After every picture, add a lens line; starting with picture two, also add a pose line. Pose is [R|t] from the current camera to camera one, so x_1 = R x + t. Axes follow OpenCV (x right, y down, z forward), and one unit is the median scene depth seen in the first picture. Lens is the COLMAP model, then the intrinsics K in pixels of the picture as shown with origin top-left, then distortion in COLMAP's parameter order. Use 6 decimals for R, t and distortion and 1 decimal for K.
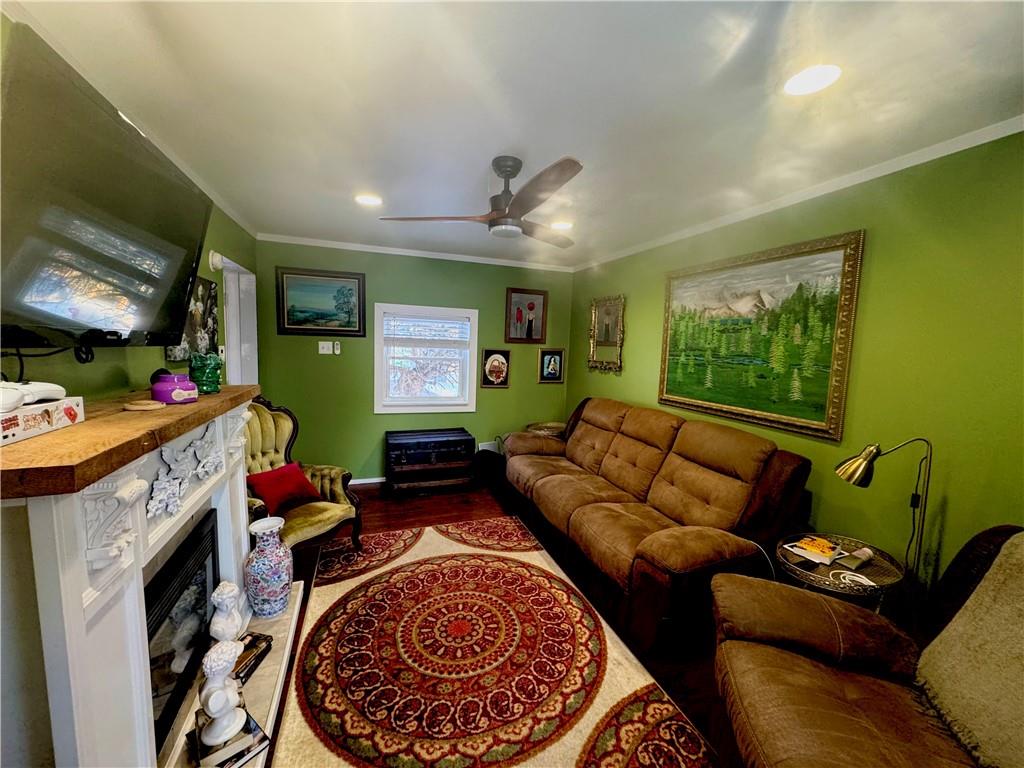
lens RADIAL K [[406.6, 0, 510.4], [0, 406.6, 384.2], [0, 0, 1]] dist [-0.001979, -0.000161]
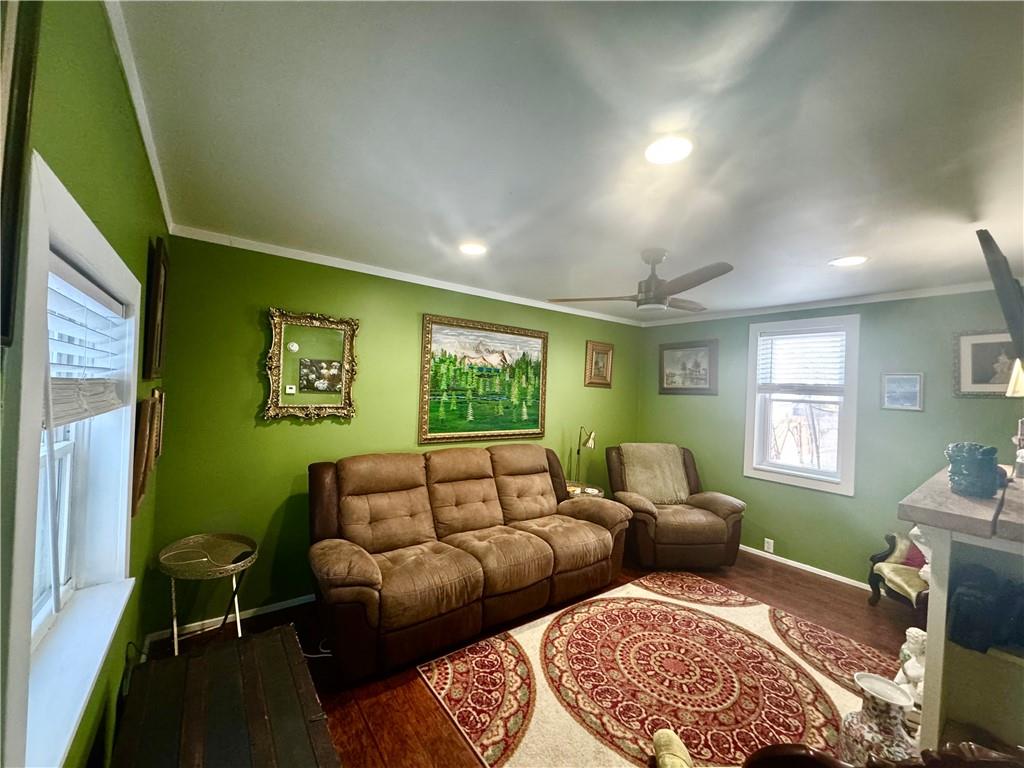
lens RADIAL K [[406.6, 0, 511.8], [0, 406.6, 383.9], [0, 0, 1]] dist [-0.001979, -0.000161]
pose [[-0.293664, -0.037306, 0.955180, -0.817315], [0.044254, 0.997636, 0.052570, -0.181331], [-0.954884, 0.057709, -0.291319, 1.377027]]
